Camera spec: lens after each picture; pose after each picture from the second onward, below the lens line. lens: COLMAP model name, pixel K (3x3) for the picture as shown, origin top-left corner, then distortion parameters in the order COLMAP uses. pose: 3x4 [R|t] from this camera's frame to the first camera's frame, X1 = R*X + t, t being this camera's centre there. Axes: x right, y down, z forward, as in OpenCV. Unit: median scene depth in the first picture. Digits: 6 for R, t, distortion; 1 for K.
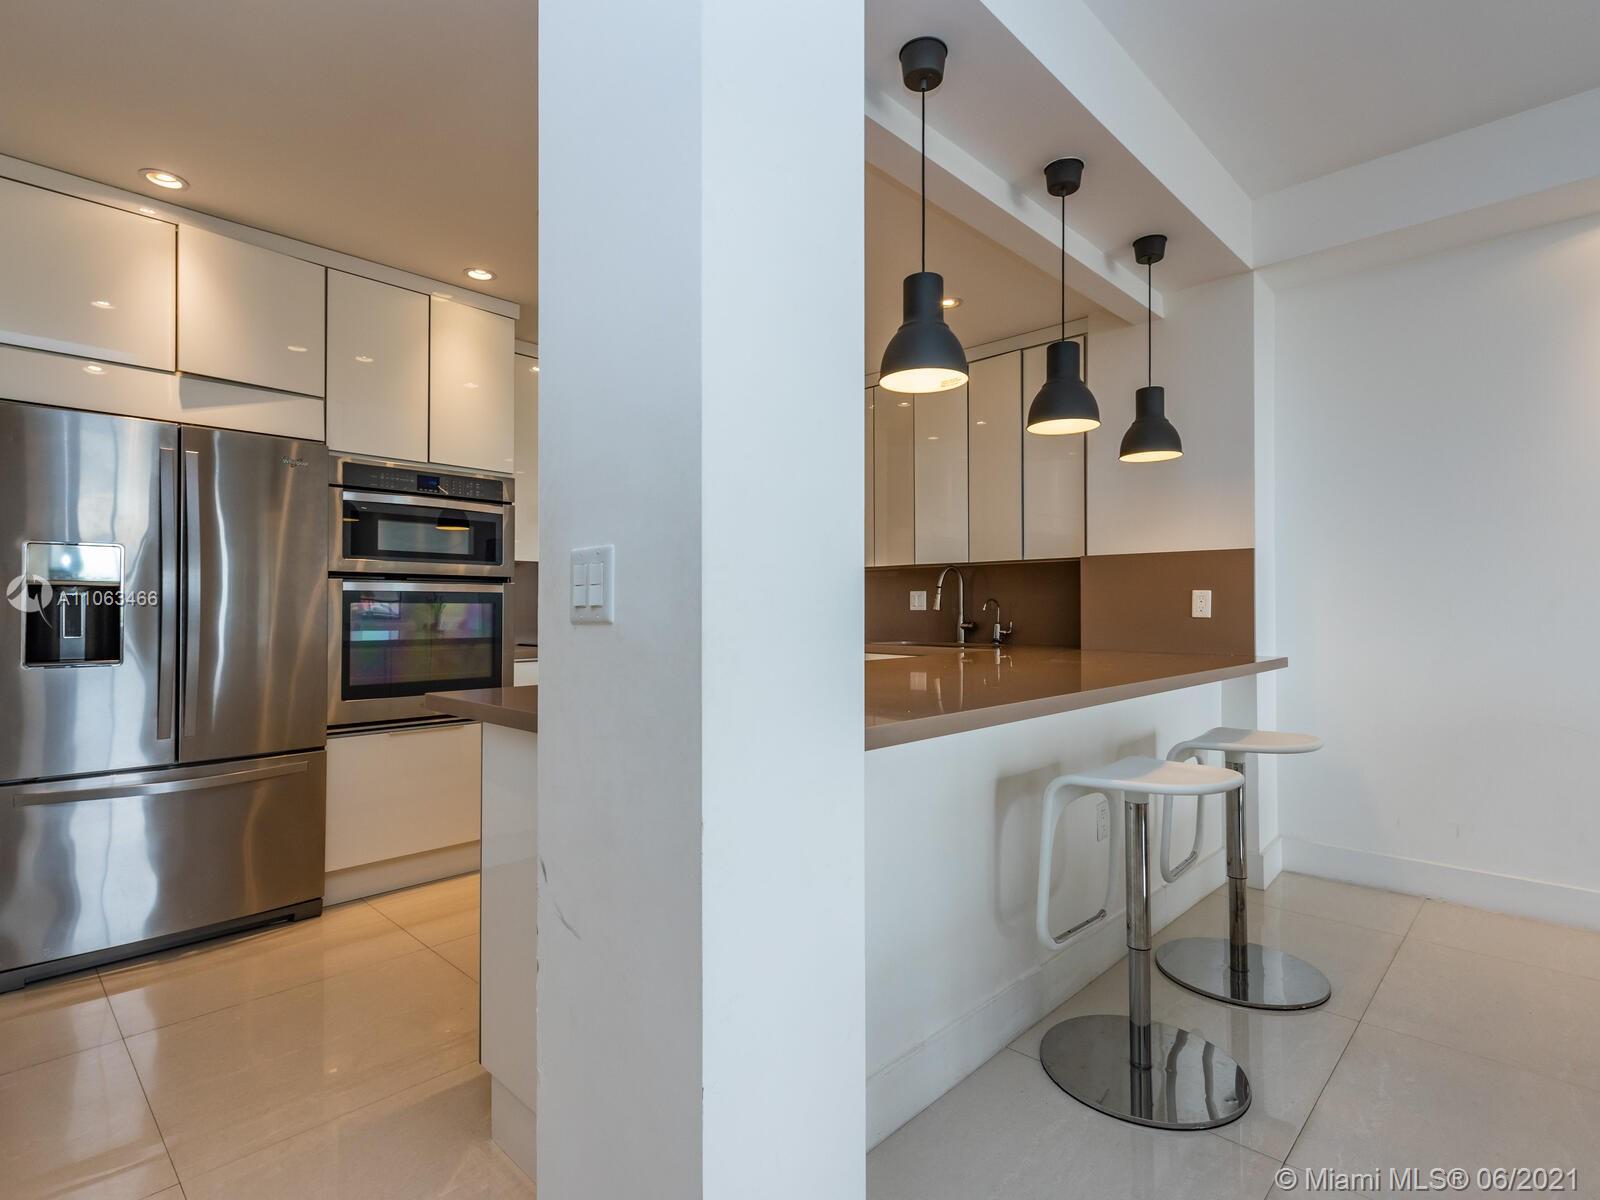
lens RADIAL K [[815.5, 0, 799.9], [0, 815.5, 601.1], [0, 0, 1]] dist [0.015779, -0.006022]
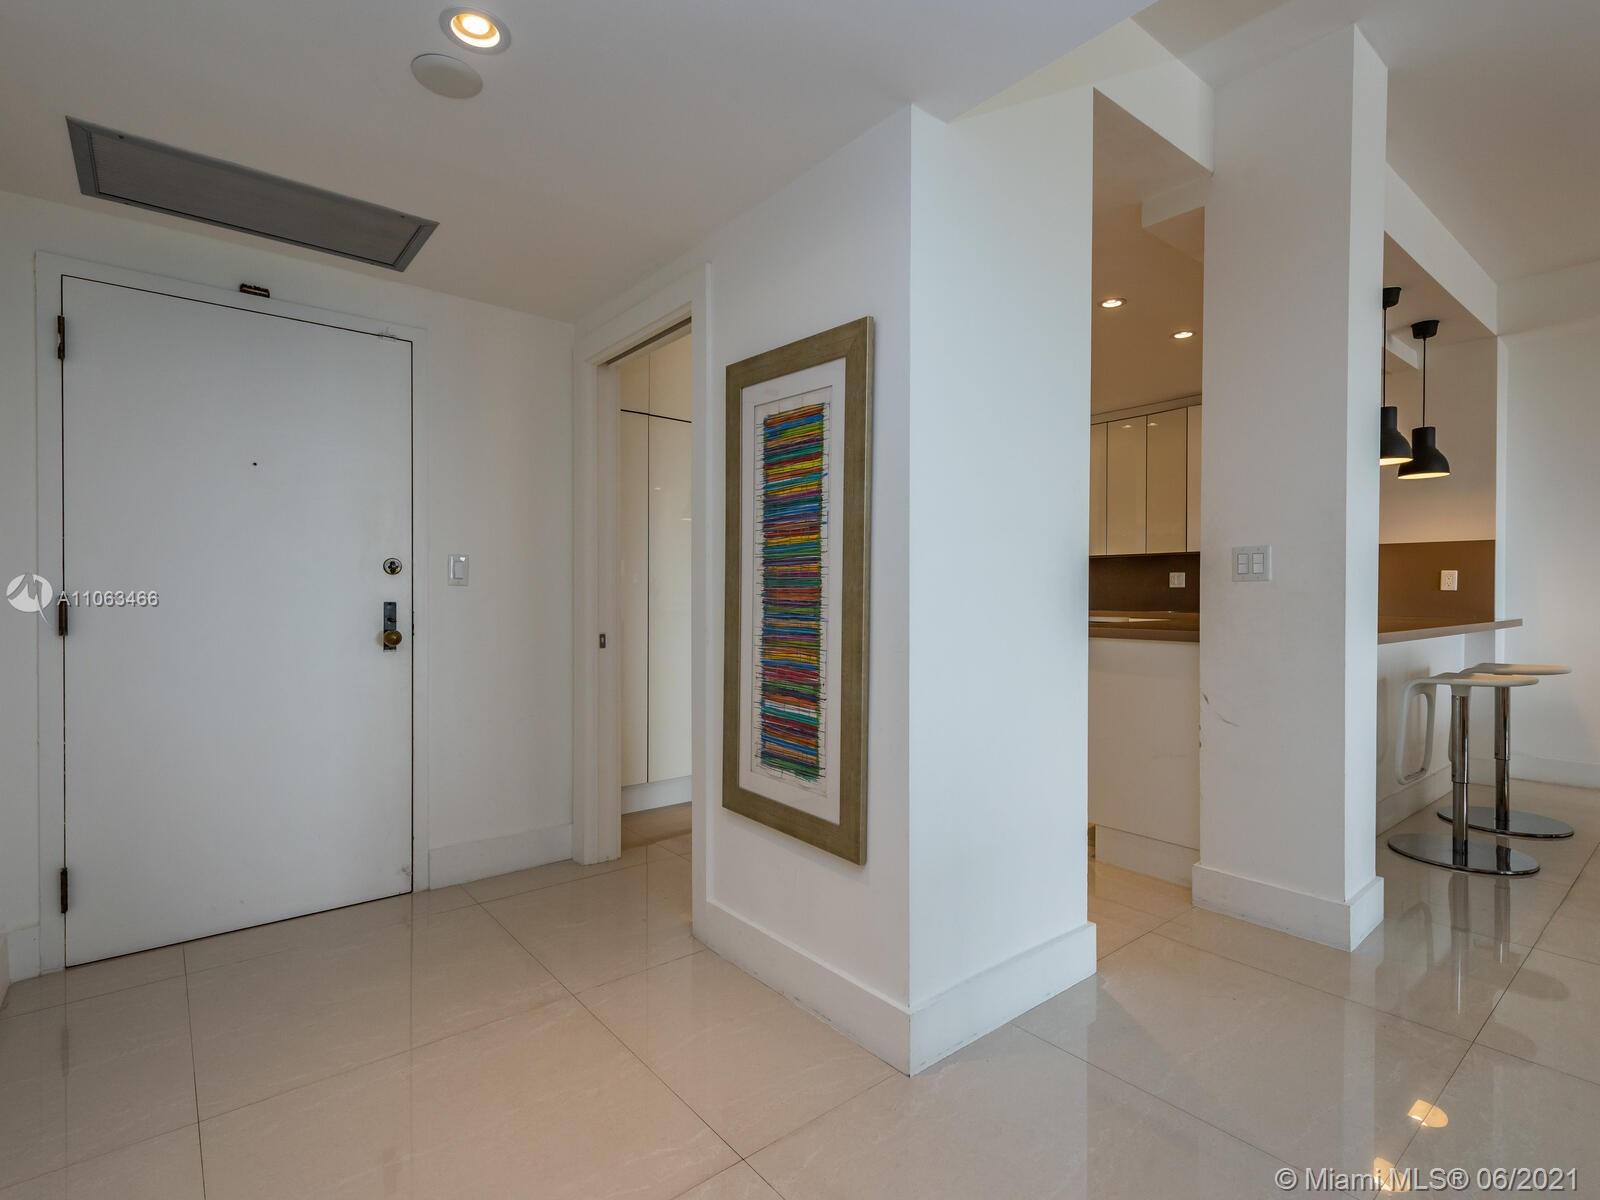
lens RADIAL K [[792.1, 0, 793.4], [0, 792.1, 606.4], [0, 0, 1]] dist [0.015600, -0.003912]
pose [[0.994074, 0.004554, -0.108609, -0.501760], [-0.001957, 0.999710, 0.024010, 0.018786], [0.108686, -0.023656, 0.993795, -0.499405]]
